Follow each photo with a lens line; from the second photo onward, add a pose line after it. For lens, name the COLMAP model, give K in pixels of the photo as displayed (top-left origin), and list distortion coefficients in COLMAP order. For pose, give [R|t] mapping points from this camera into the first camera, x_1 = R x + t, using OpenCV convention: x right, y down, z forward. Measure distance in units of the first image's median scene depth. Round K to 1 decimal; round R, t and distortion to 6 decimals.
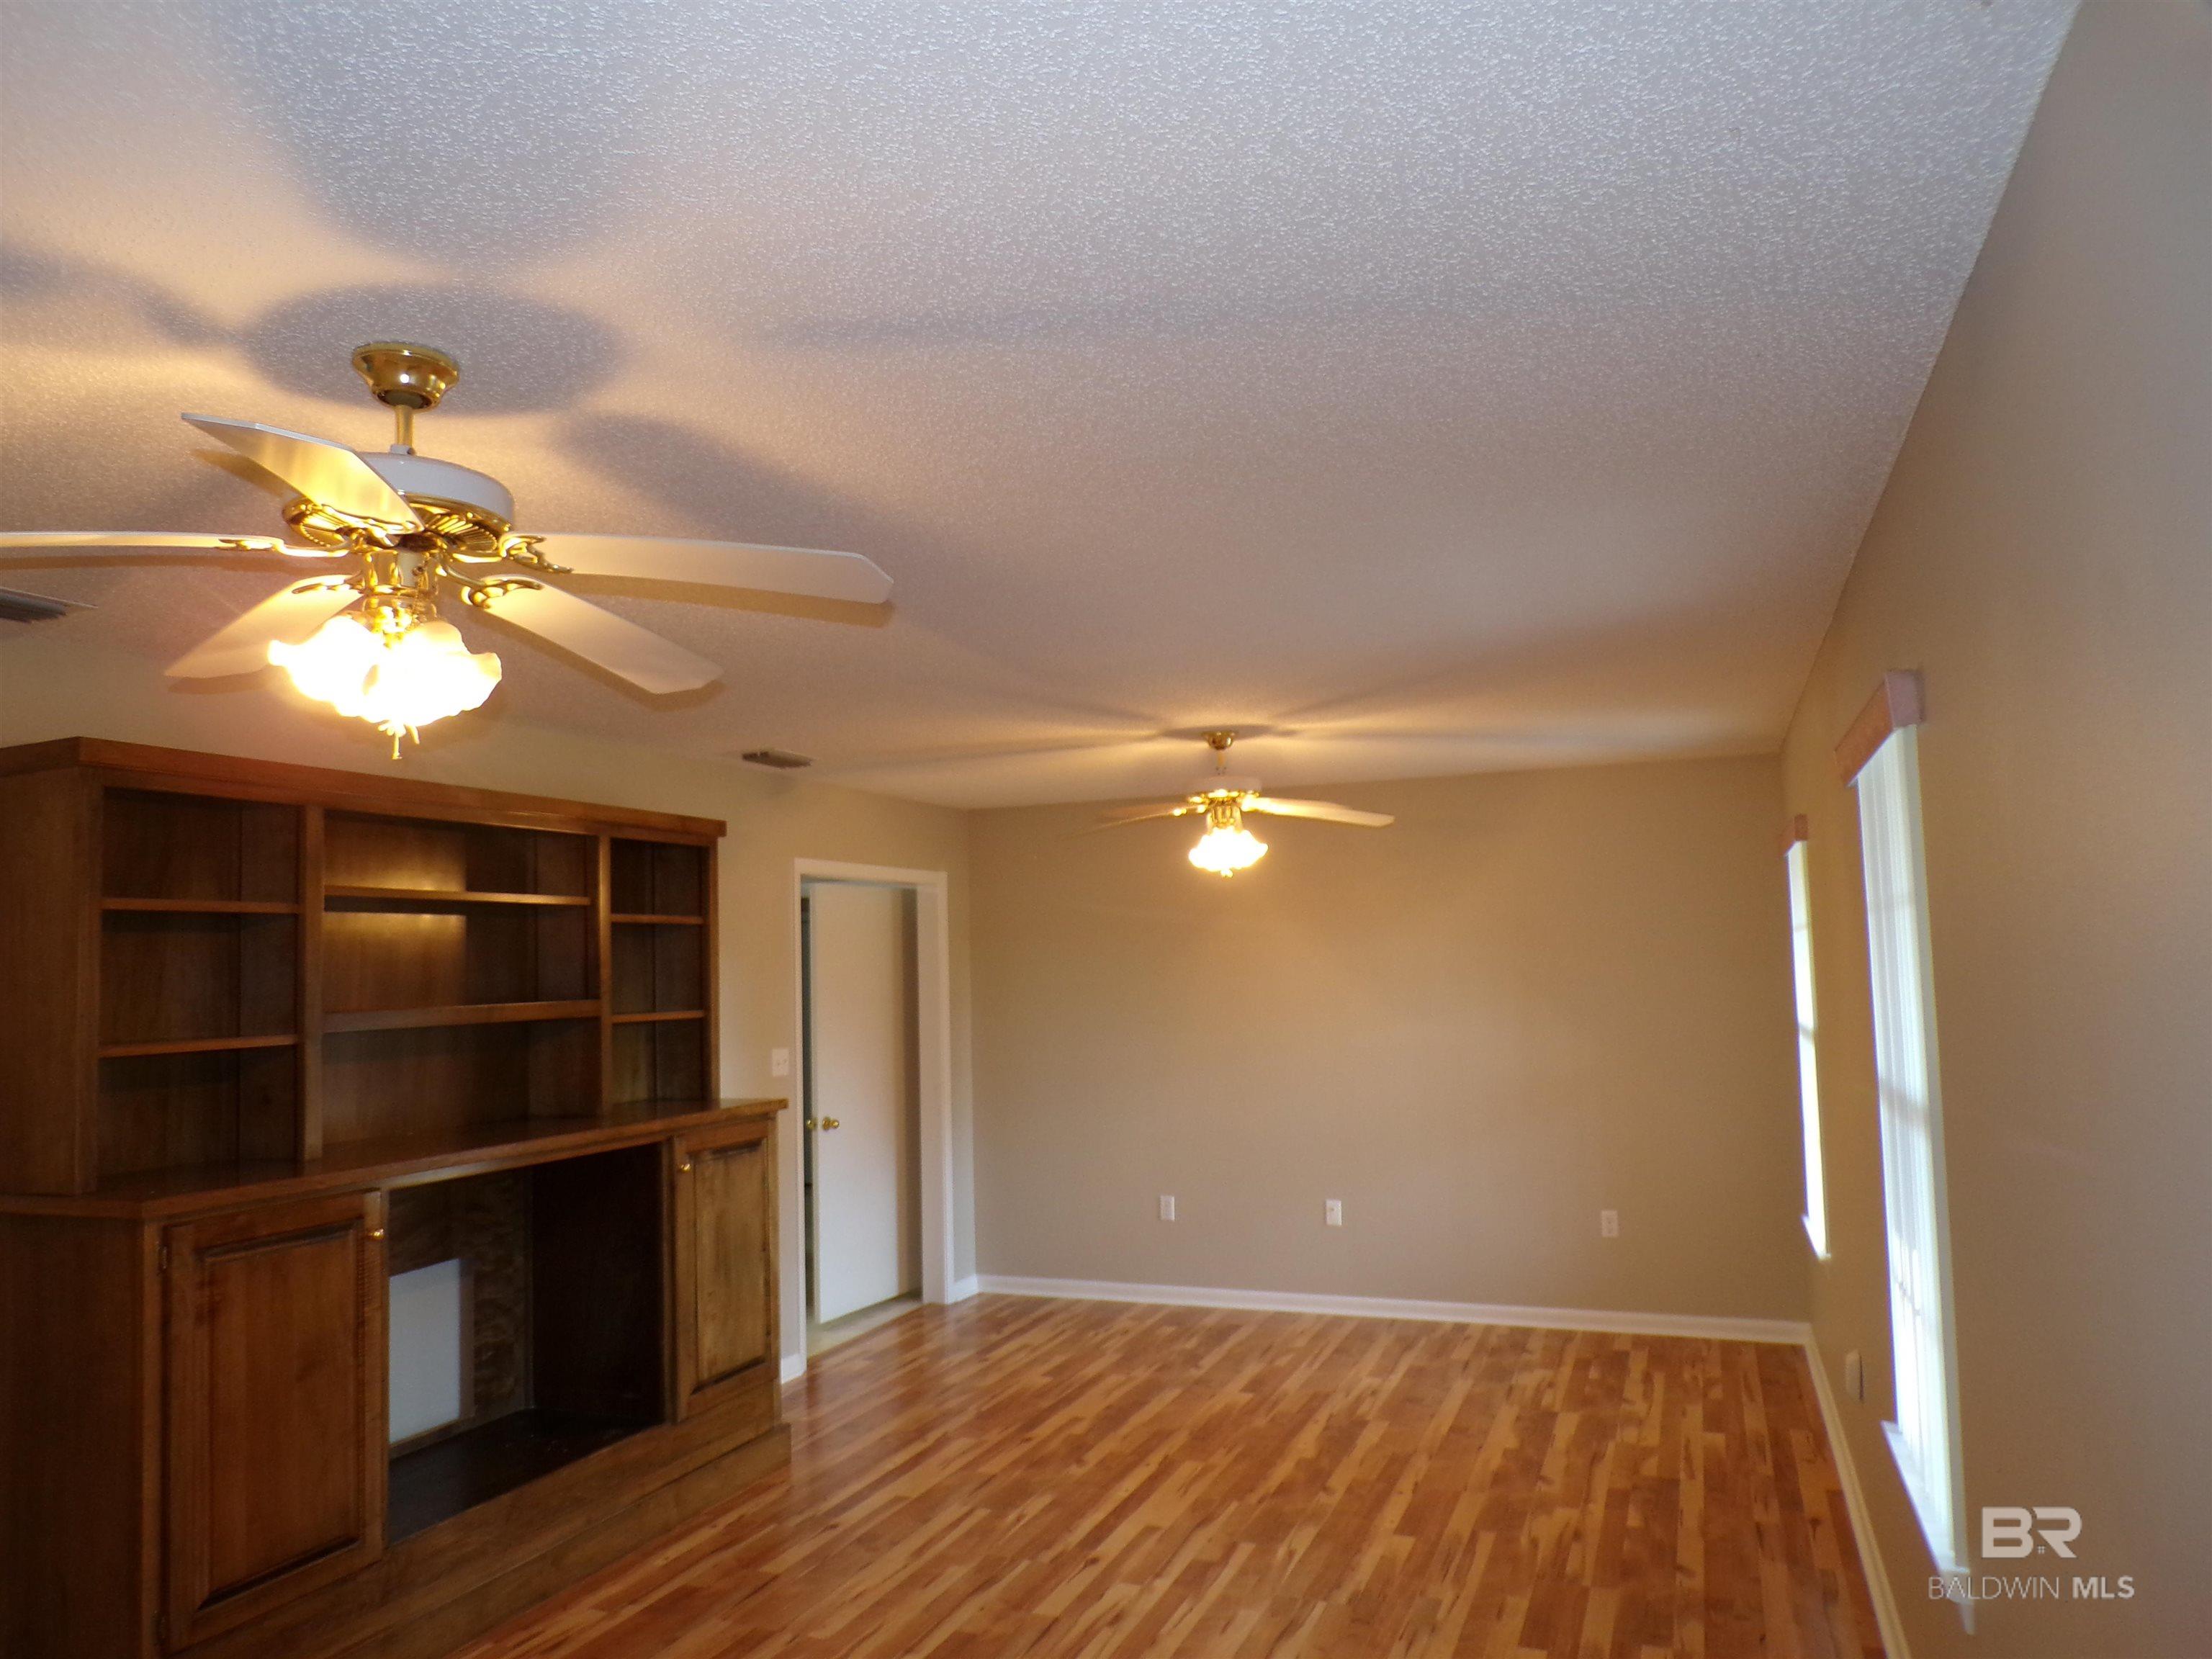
lens RADIAL K [[1499.3, 0, 1086.7], [0, 1499.3, 825.4], [0, 0, 1]] dist [-0.028215, 0.009423]
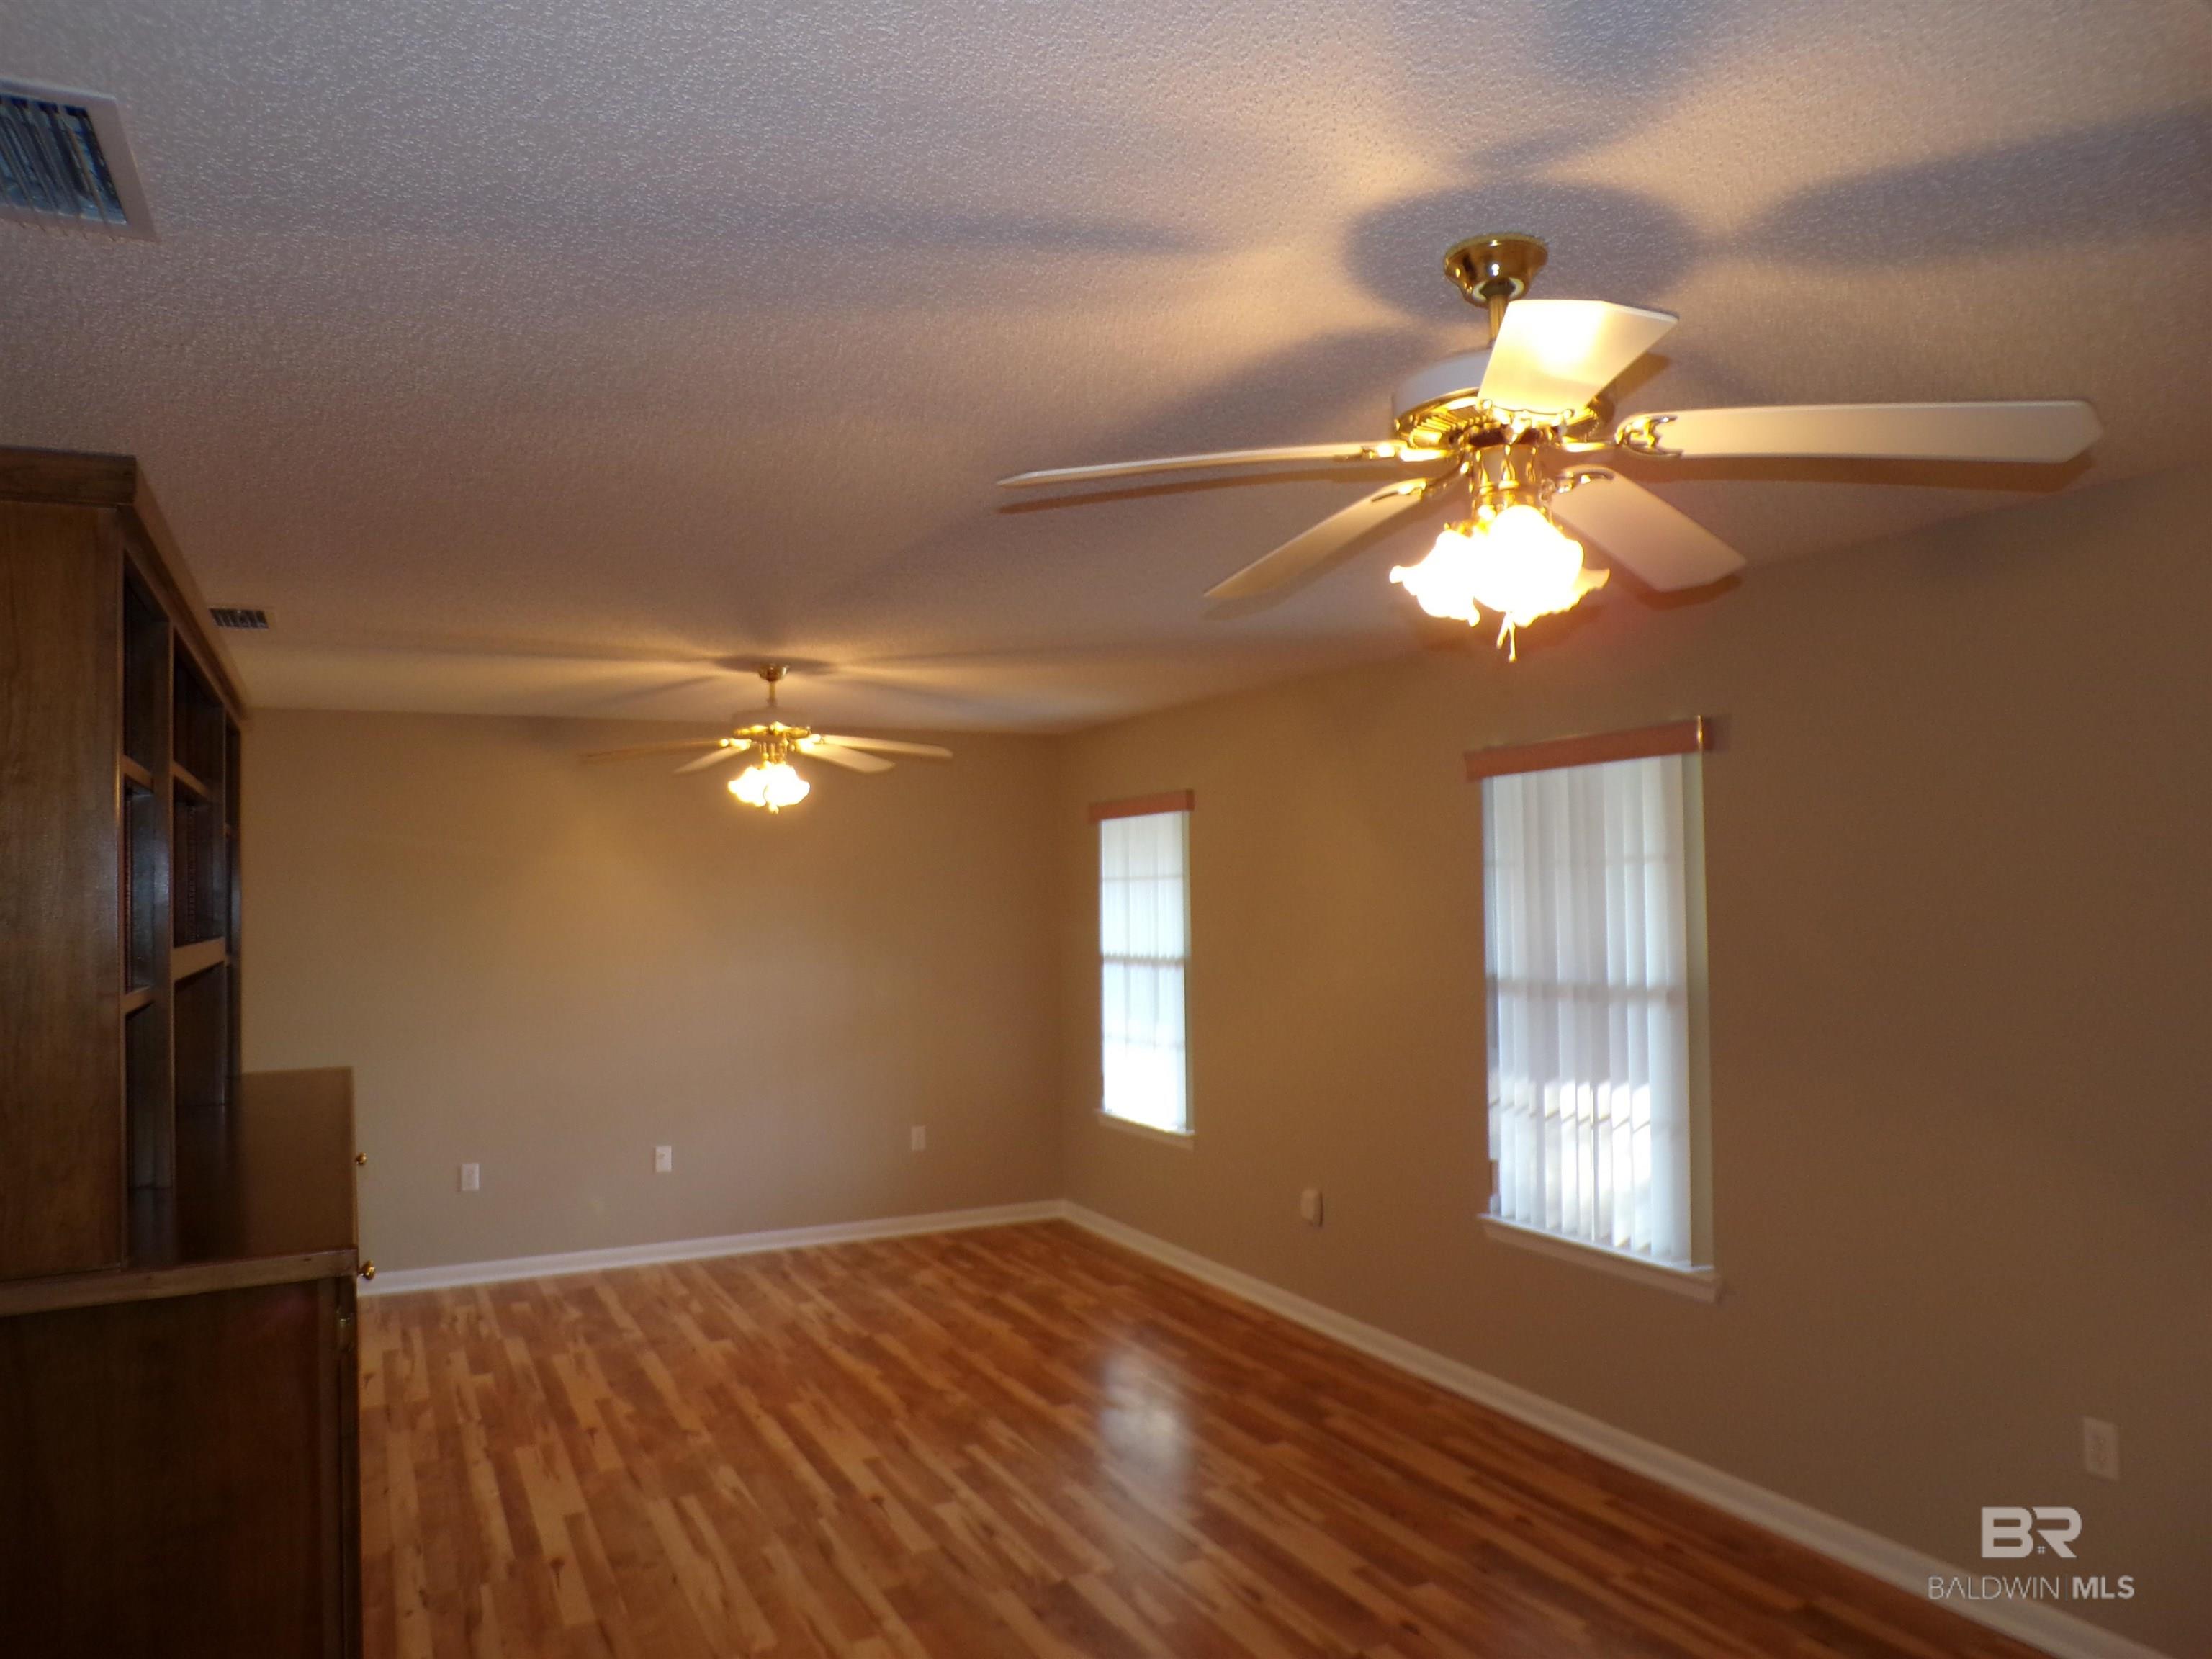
lens RADIAL K [[1499.3, 0, 1092.4], [0, 1499.3, 847.2], [0, 0, 1]] dist [-0.028215, 0.009423]
pose [[0.658112, 0.040721, 0.751818, -0.531503], [-0.074606, 0.997149, 0.011298, 0.032028], [-0.749215, -0.063525, 0.659273, 0.214320]]
